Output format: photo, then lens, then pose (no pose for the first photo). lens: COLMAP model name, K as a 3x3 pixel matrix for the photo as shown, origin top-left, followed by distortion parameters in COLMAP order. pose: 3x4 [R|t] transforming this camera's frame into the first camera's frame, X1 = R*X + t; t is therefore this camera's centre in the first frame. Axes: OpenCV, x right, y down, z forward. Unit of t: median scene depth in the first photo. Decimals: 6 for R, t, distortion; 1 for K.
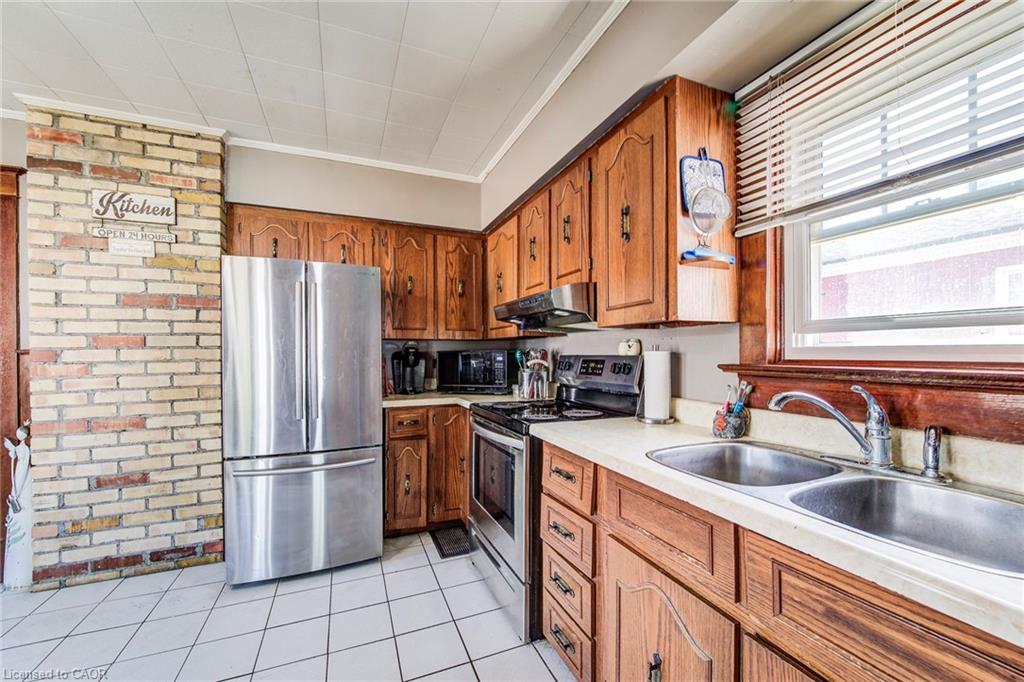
lens RADIAL K [[407.1, 0, 510.2], [0, 407.1, 352.1], [0, 0, 1]] dist [-0.000637, -0.000049]
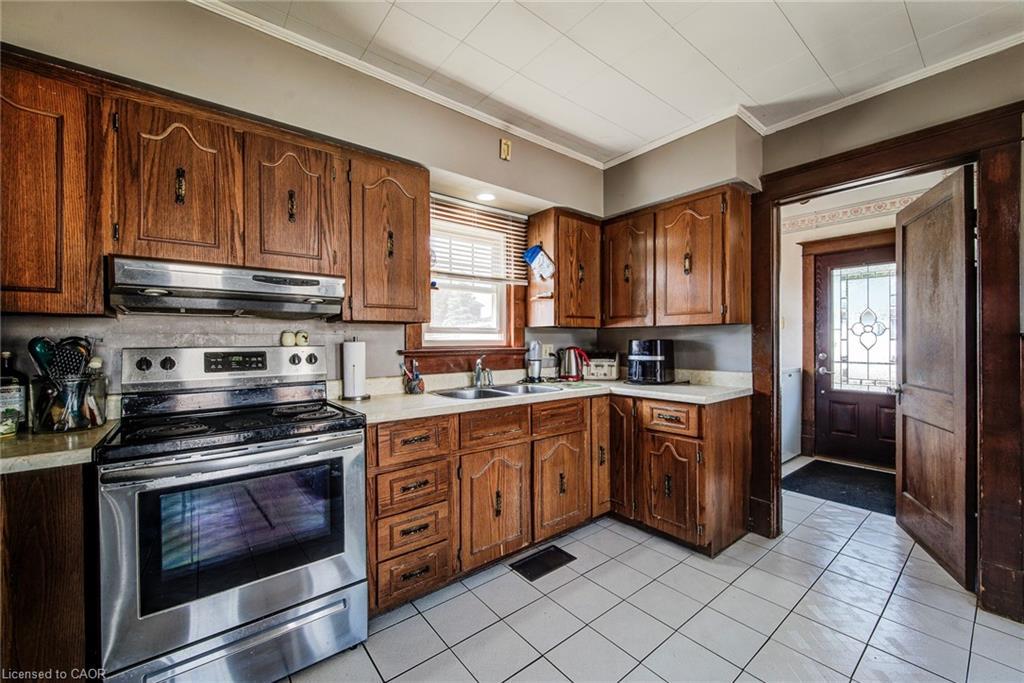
lens RADIAL K [[399.8, 0, 512.0], [0, 399.8, 341.5], [0, 0, 1]] dist [-0.006300, 0.000211]
pose [[-0.278836, 0.003711, 0.960332, -0.746144], [0.004923, 0.999985, -0.002435, 0.000952], [-0.960326, 0.004049, -0.278850, 0.696158]]
